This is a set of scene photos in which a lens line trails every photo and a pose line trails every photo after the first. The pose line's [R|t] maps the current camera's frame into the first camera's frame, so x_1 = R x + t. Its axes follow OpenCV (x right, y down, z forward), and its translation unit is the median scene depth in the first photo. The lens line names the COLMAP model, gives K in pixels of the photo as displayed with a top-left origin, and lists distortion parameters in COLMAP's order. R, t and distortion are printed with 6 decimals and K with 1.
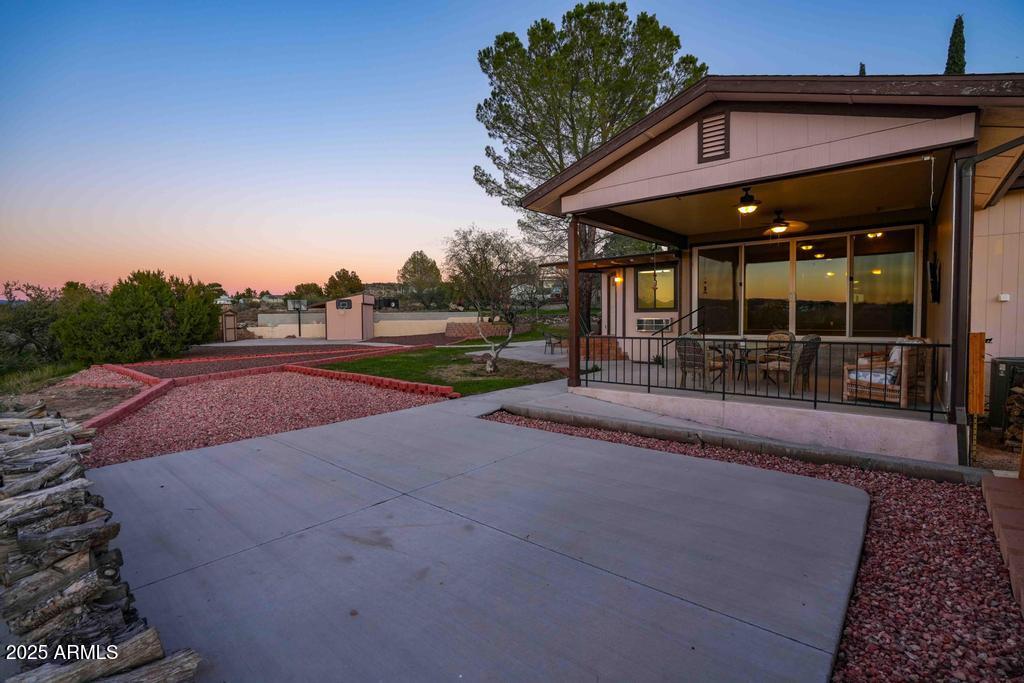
lens RADIAL K [[489.5, 0, 512.0], [0, 489.5, 341.5], [0, 0, 1]] dist [-0.058034, 0.025952]
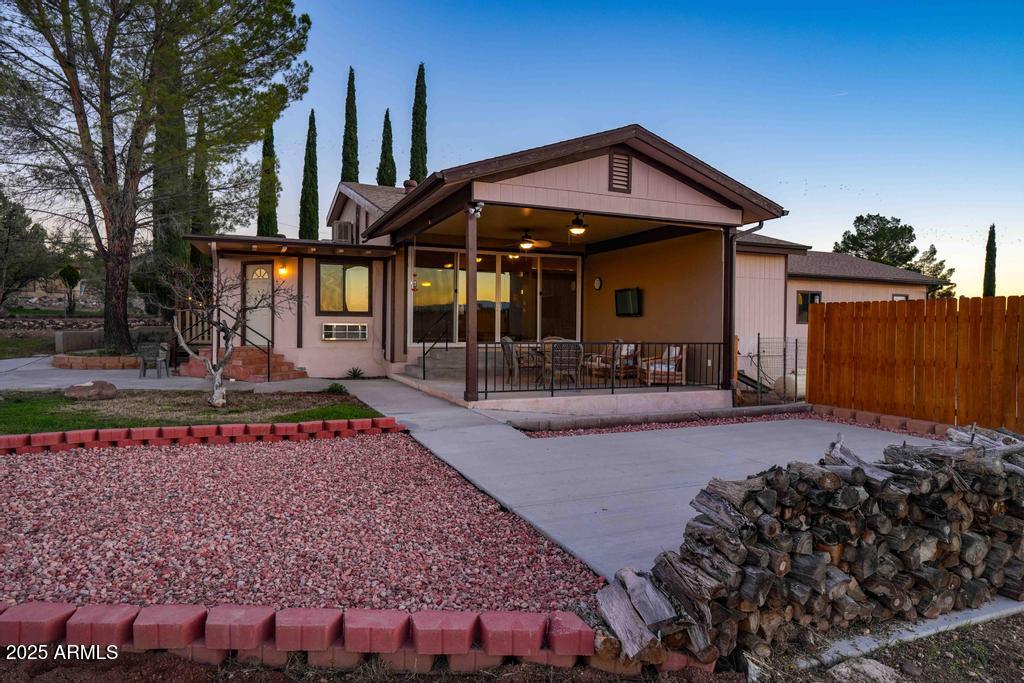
lens RADIAL K [[640.2, 0, 512.0], [0, 640.2, 341.5], [0, 0, 1]] dist [0.001745, 0.000247]
pose [[0.409201, -0.007236, 0.912416, -0.893185], [0.033104, 0.999428, -0.006921, -0.003089], [-0.911844, 0.033037, 0.409206, 0.475352]]
